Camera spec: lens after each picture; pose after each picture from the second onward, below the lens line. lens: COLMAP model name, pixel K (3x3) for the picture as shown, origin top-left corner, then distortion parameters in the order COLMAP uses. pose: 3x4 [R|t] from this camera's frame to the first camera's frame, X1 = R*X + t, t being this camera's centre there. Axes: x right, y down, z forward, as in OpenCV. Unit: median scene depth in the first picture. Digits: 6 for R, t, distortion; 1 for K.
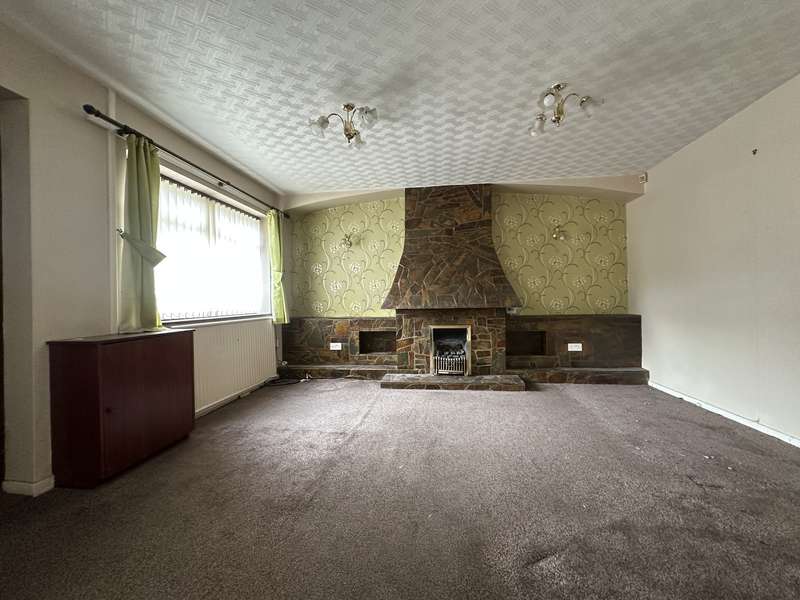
lens RADIAL K [[318.9, 0, 400.7], [0, 318.9, 300.5], [0, 0, 1]] dist [-0.001803, 0.000493]
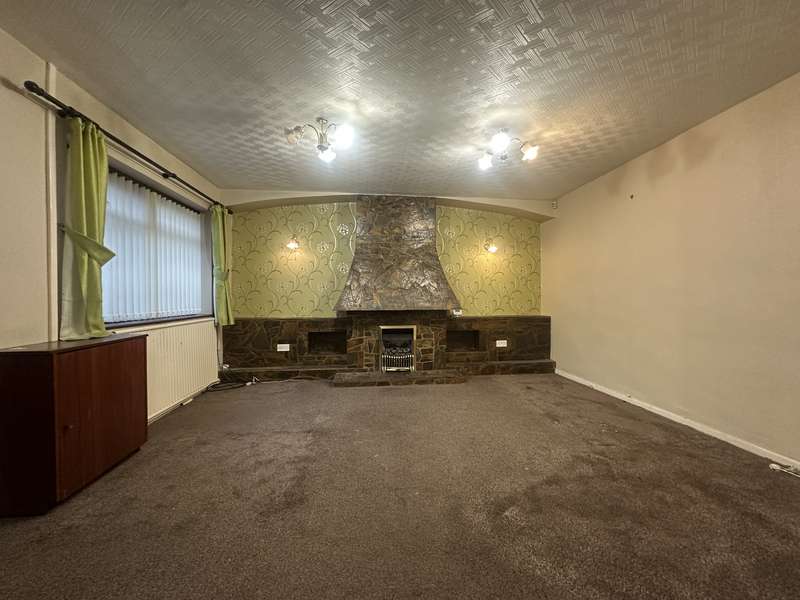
lens RADIAL K [[318.9, 0, 400.0], [0, 318.9, 300.0], [0, 0, 1]] dist [-0.001803, 0.000493]
pose [[0.971307, 0.011554, 0.237547, -0.097708], [-0.013092, 0.999902, 0.004894, -0.014897], [-0.237467, -0.007864, 0.971364, -0.050229]]
